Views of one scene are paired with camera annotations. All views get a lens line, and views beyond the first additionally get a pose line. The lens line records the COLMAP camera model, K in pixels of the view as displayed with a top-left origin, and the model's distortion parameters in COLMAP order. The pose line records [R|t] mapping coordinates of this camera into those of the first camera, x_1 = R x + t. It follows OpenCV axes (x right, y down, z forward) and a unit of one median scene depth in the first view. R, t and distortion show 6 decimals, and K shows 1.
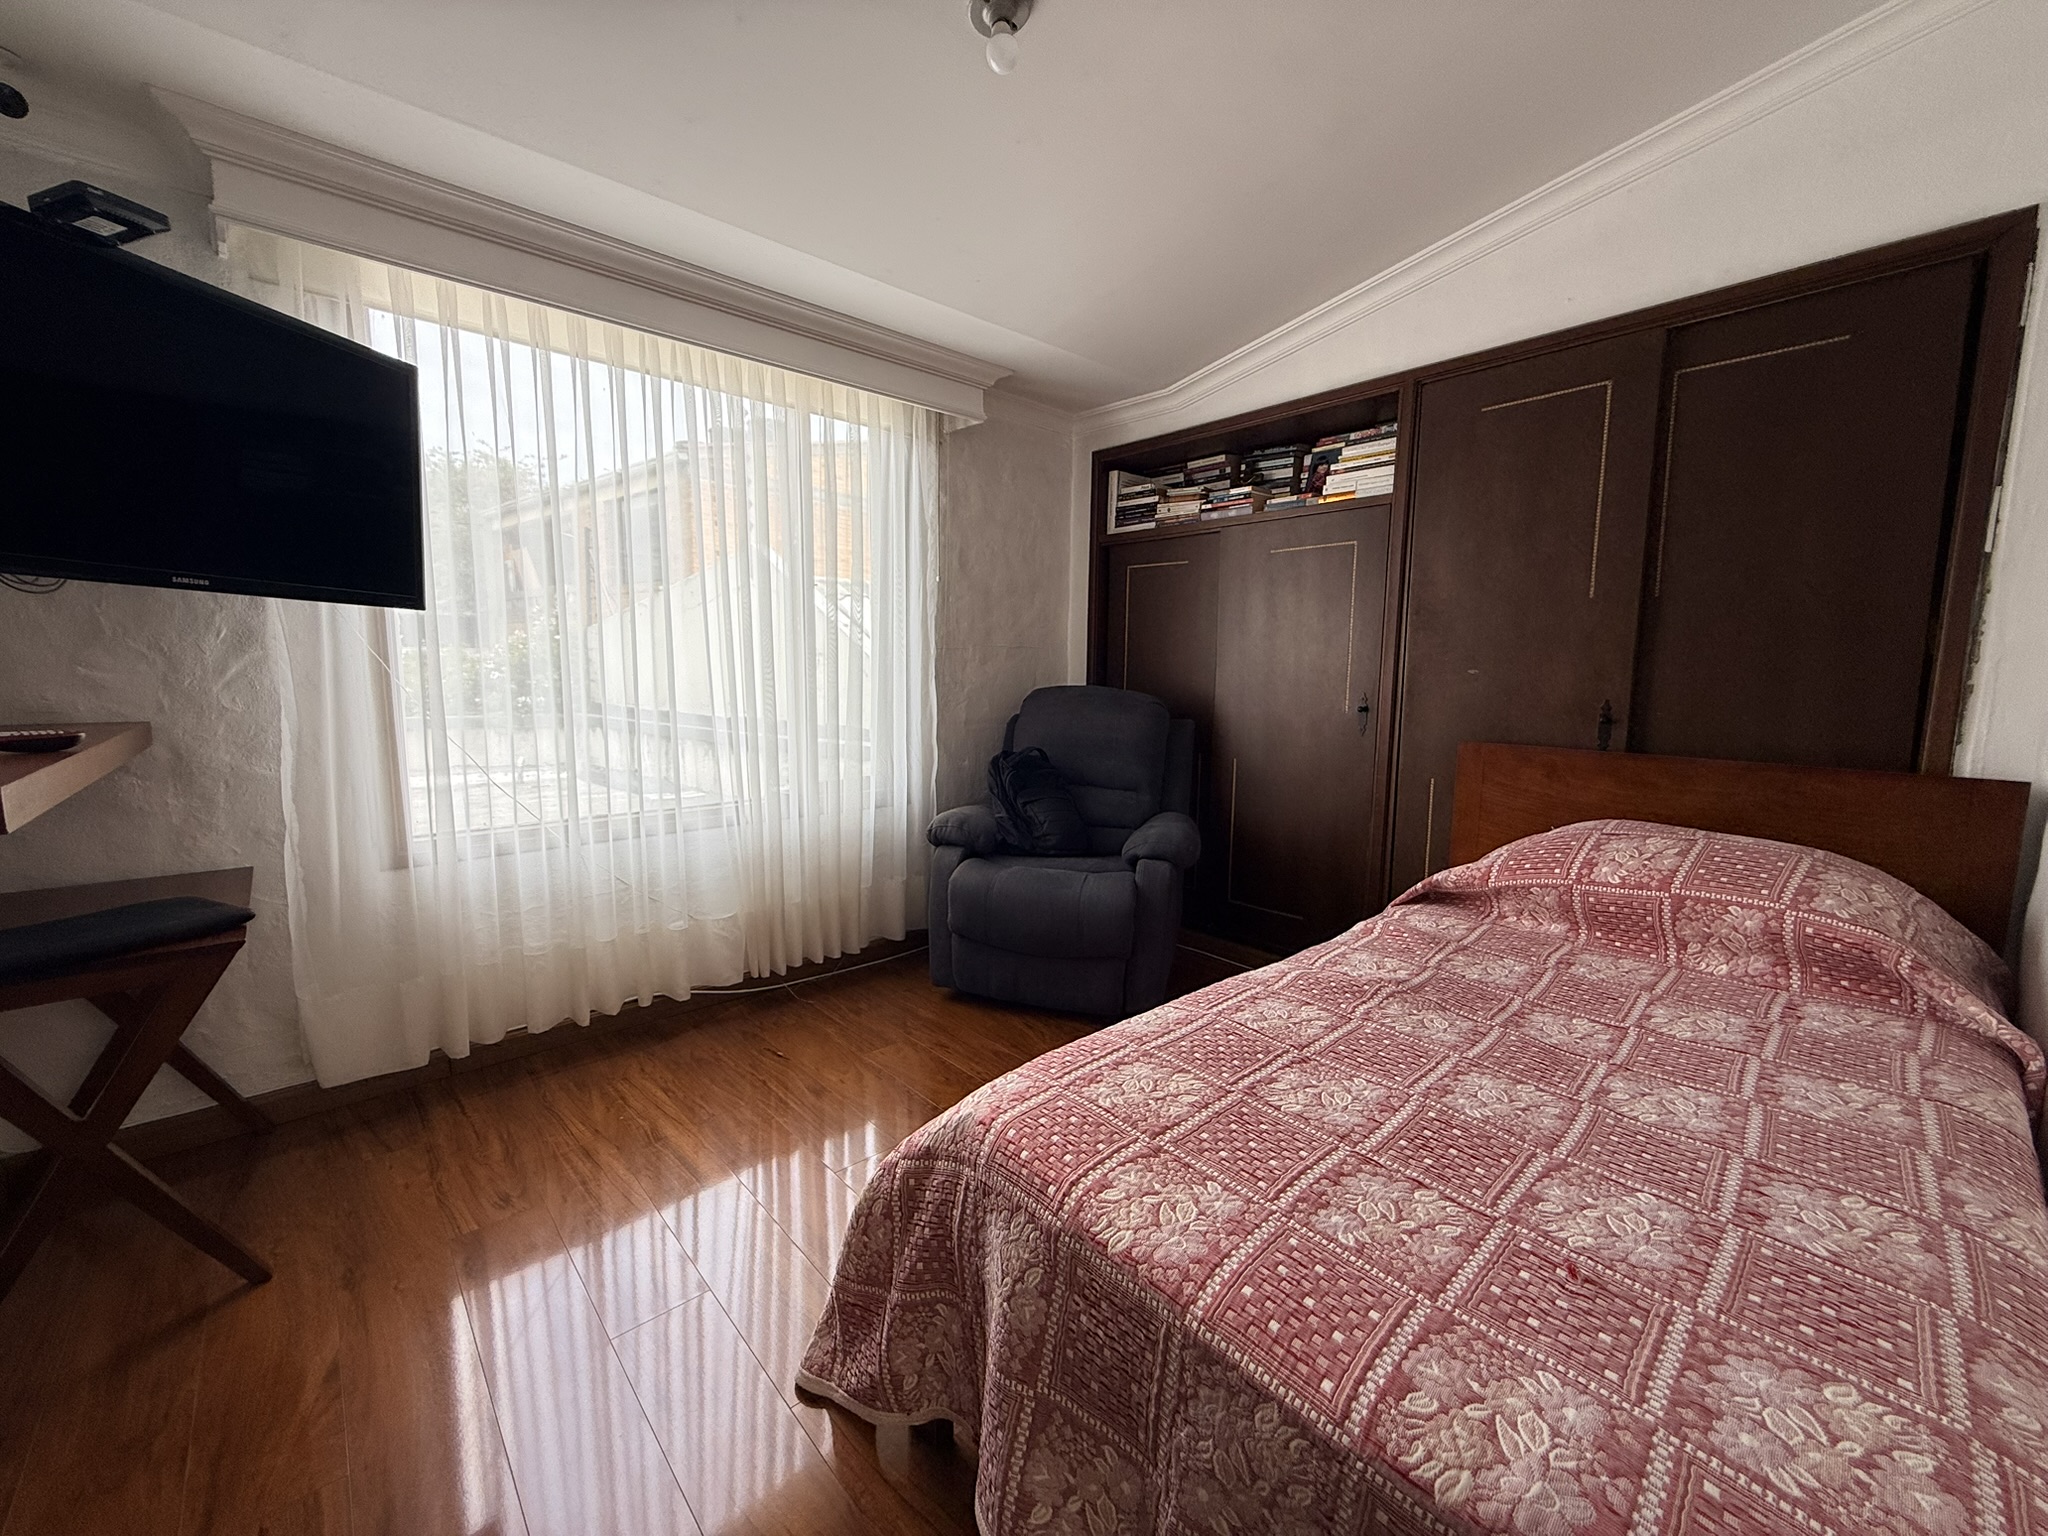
lens RADIAL K [[820.2, 0, 1041.0], [0, 820.2, 756.6], [0, 0, 1]] dist [-0.000710, 0.000206]
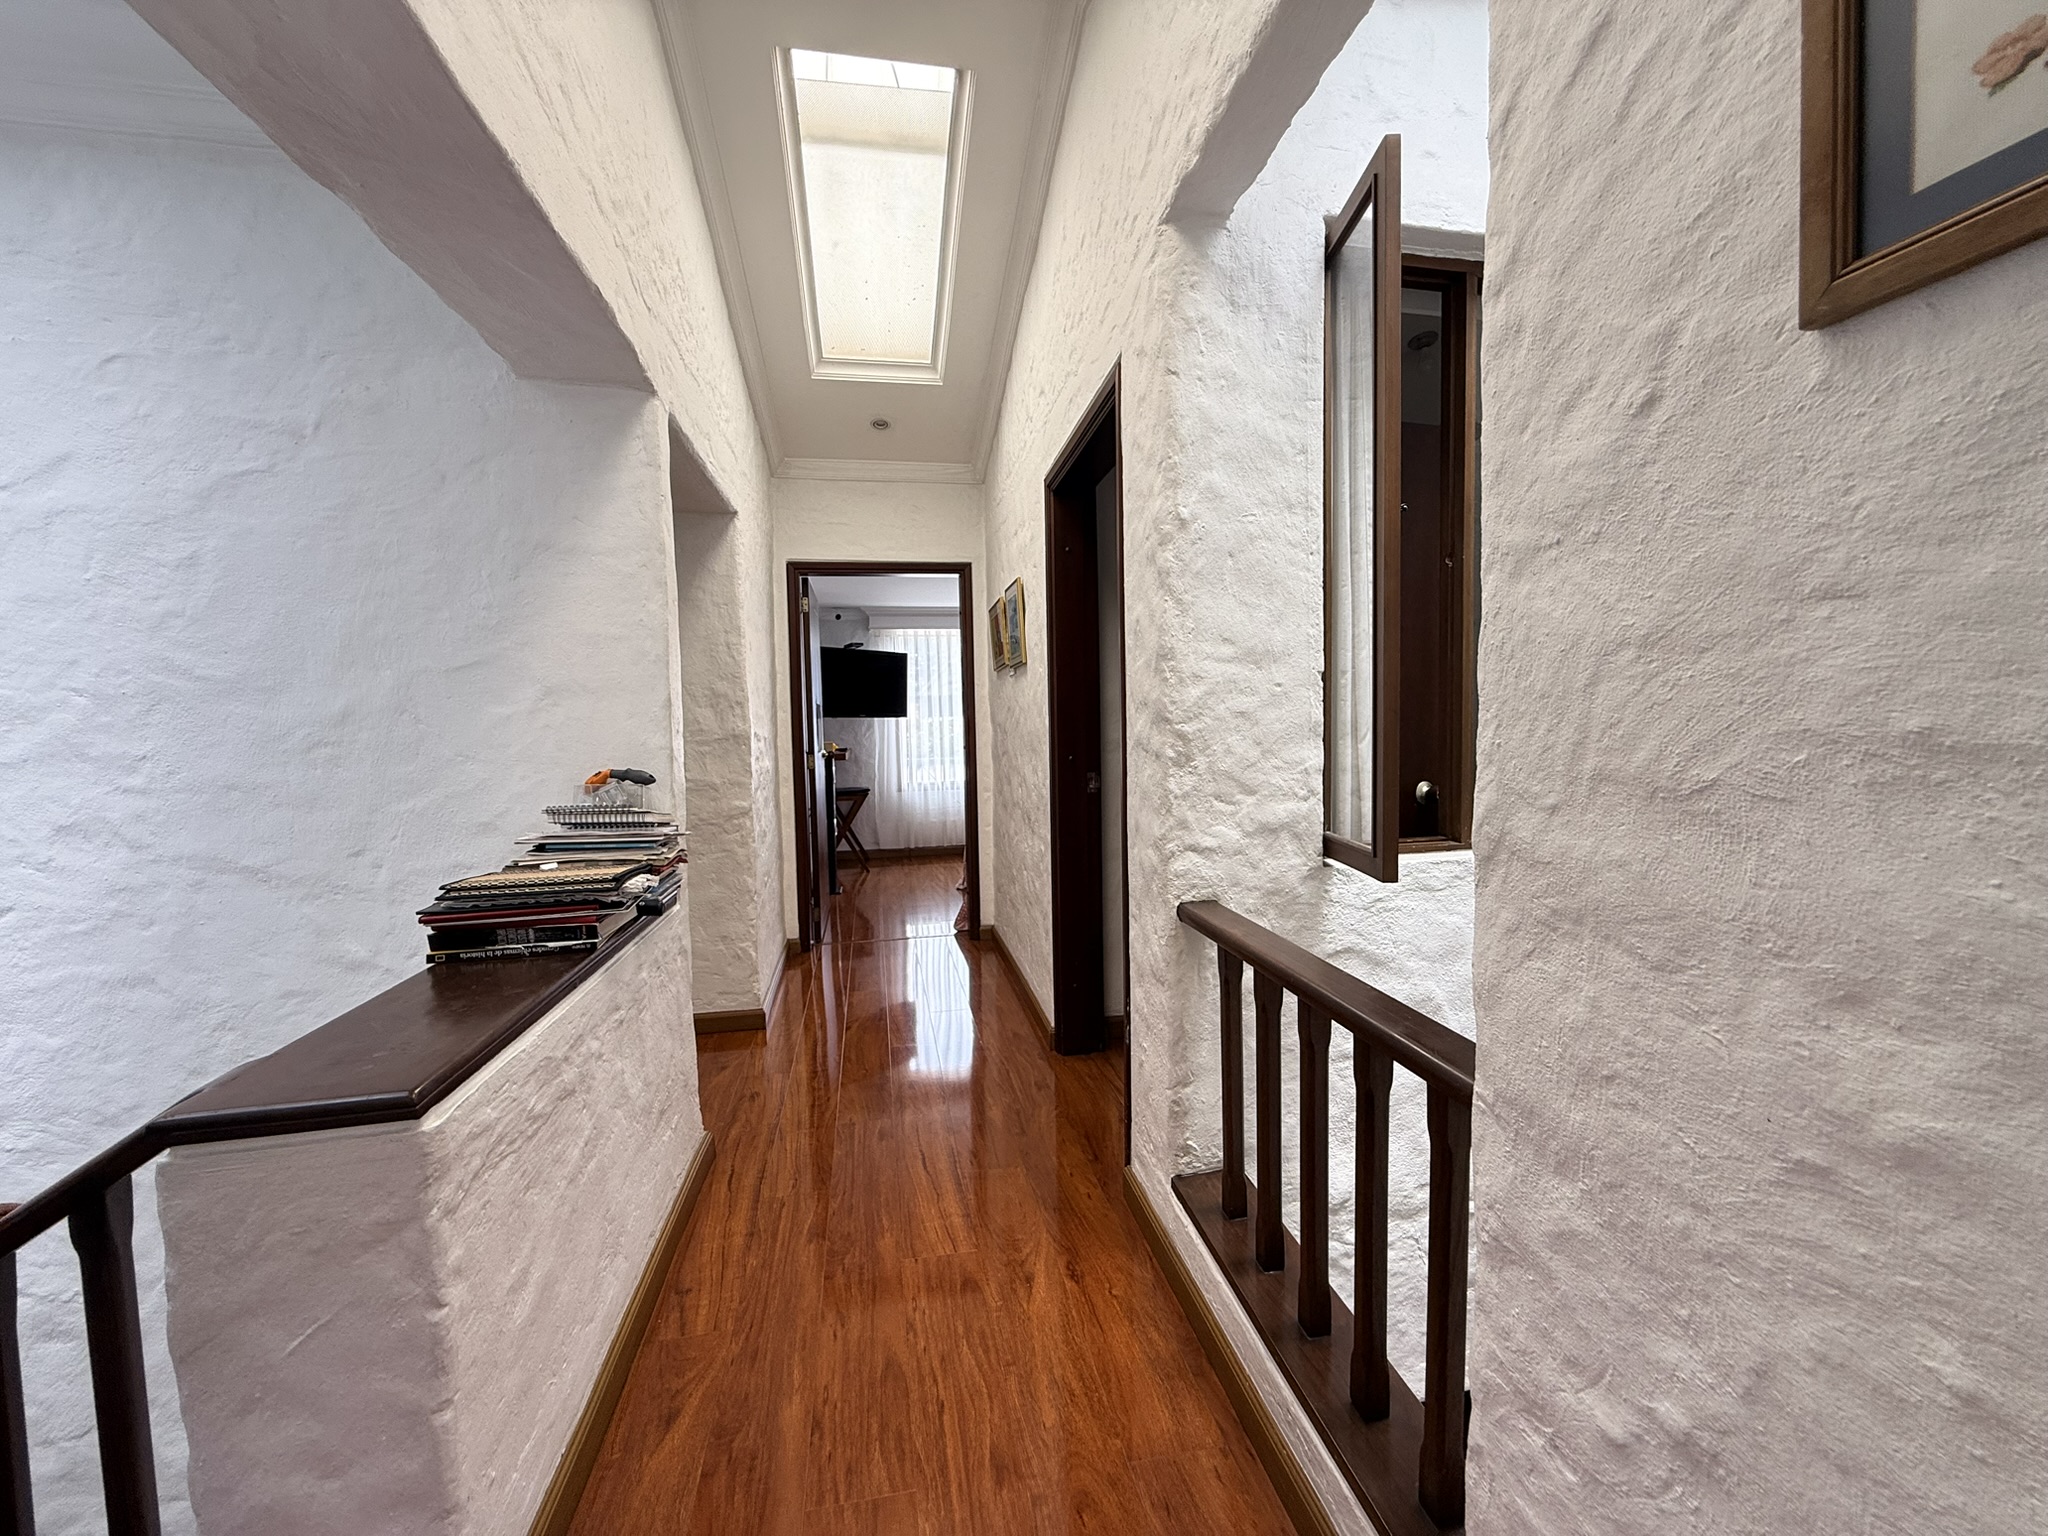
lens RADIAL K [[820.2, 0, 1019.3], [0, 820.2, 764.6], [0, 0, 1]] dist [-0.000710, 0.000206]
pose [[0.852536, -0.003927, -0.522655, 1.530213], [-0.028454, 0.998140, -0.053914, 0.202782], [0.521894, 0.060835, 0.850838, -1.773302]]
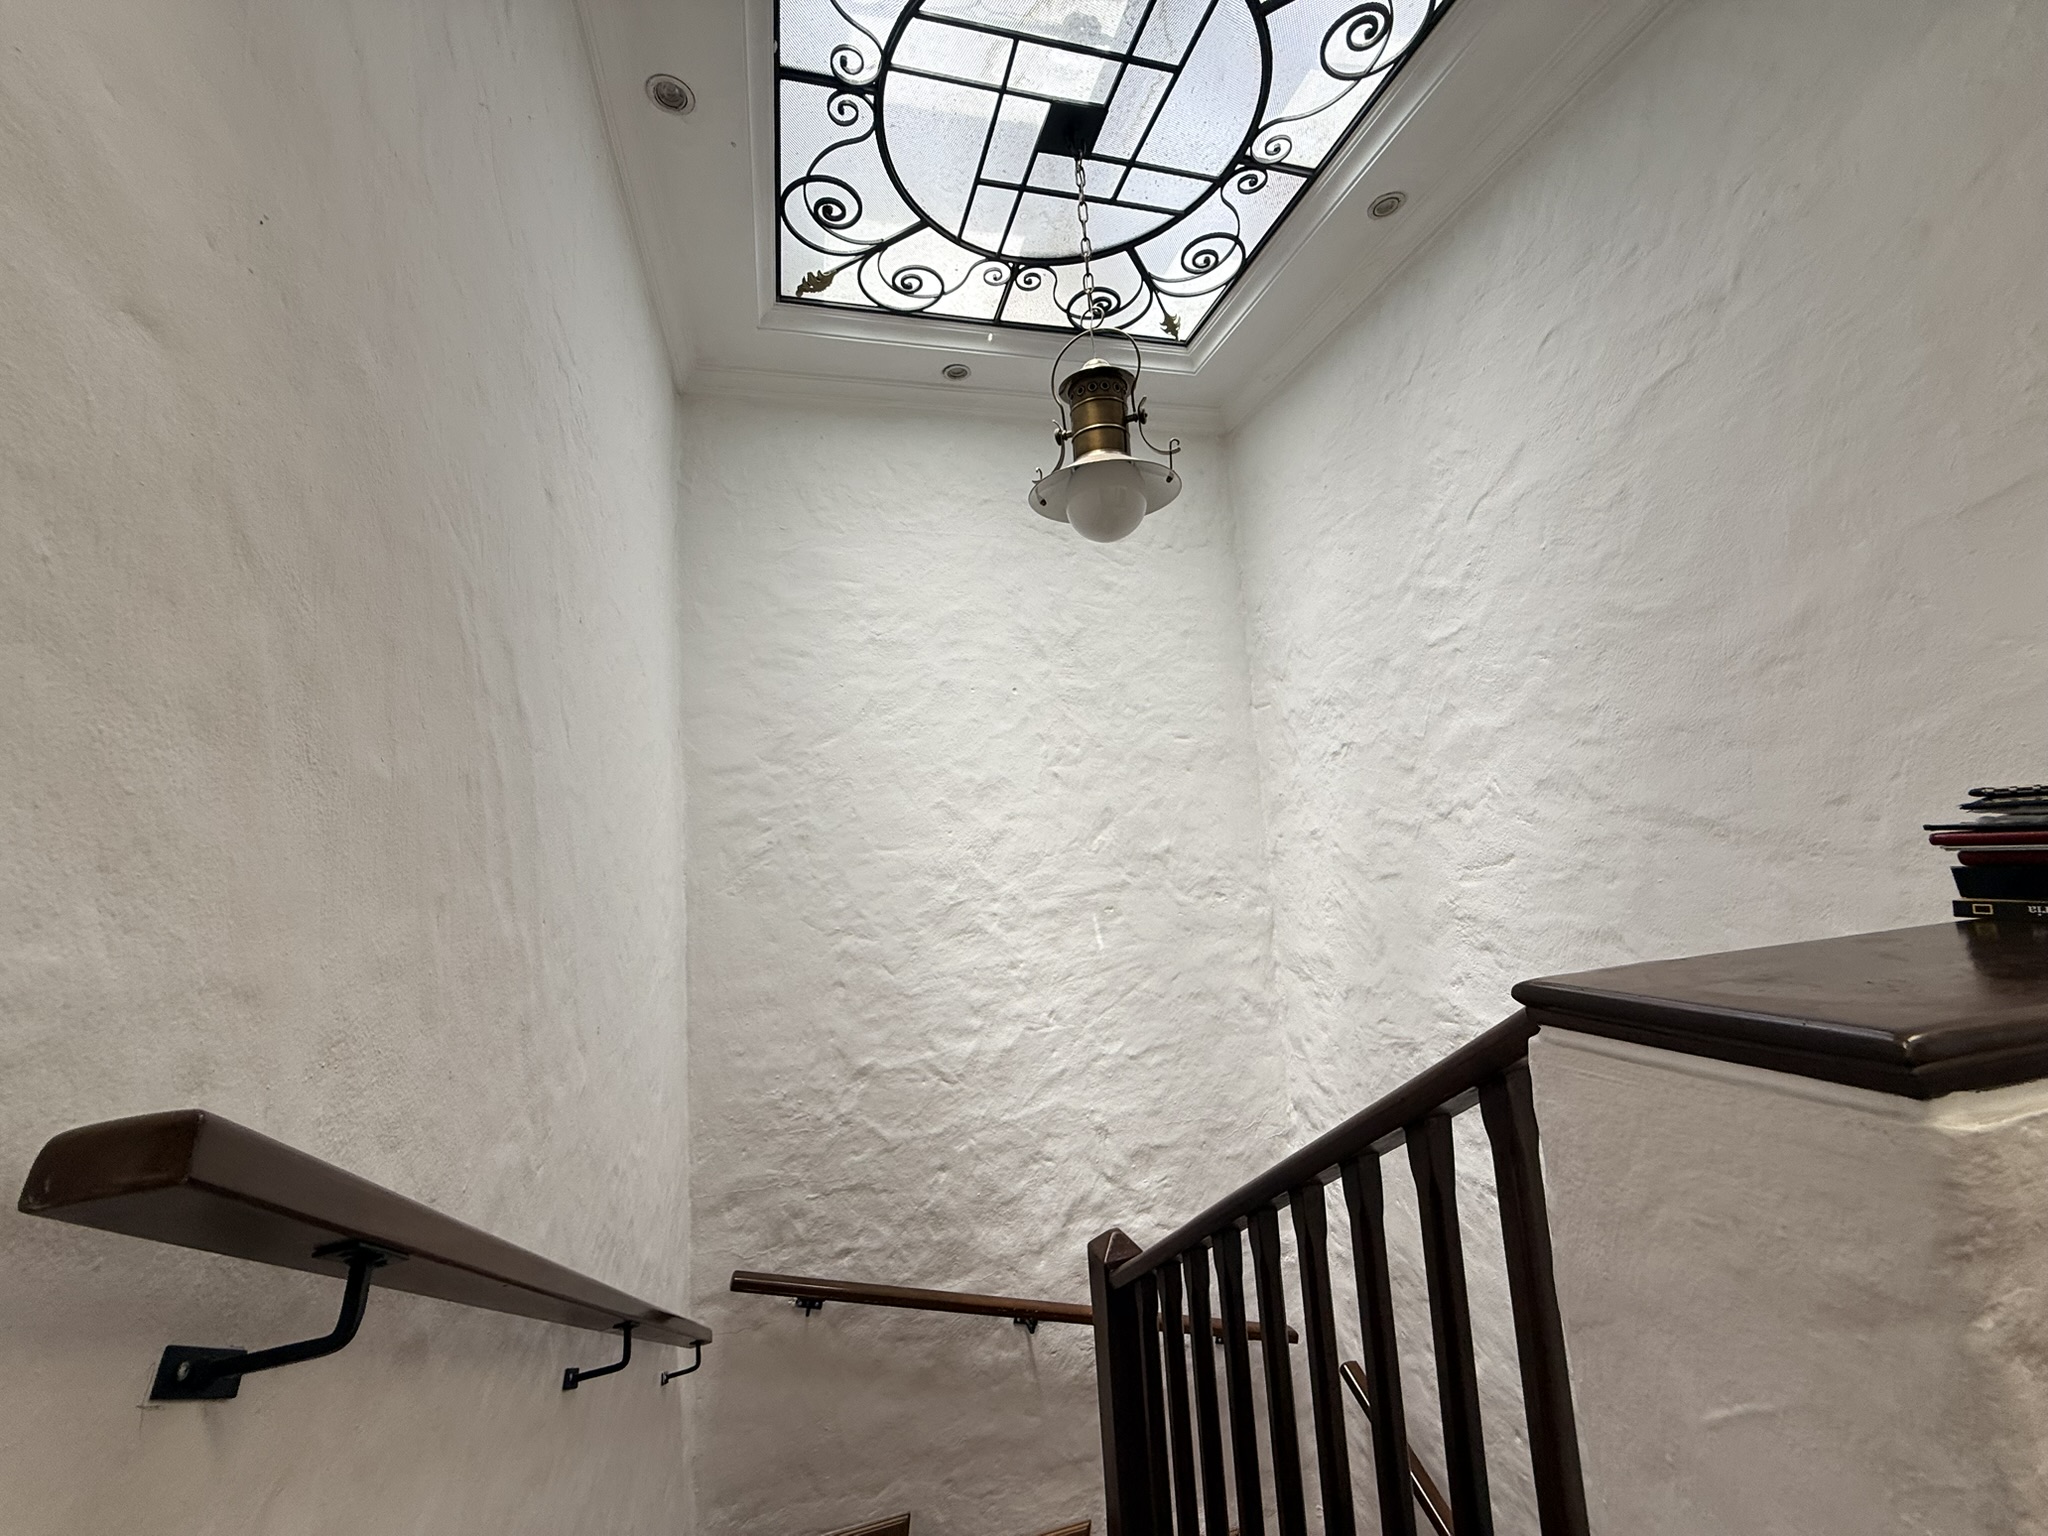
lens RADIAL K [[820.2, 0, 1019.2], [0, 820.2, 766.7], [0, 0, 1]] dist [-0.000710, 0.000206]
pose [[-0.452156, -0.075507, -0.888737, 1.306237], [-0.049570, 0.996998, -0.059485, 0.326646], [0.890560, 0.017158, -0.454542, -1.659207]]
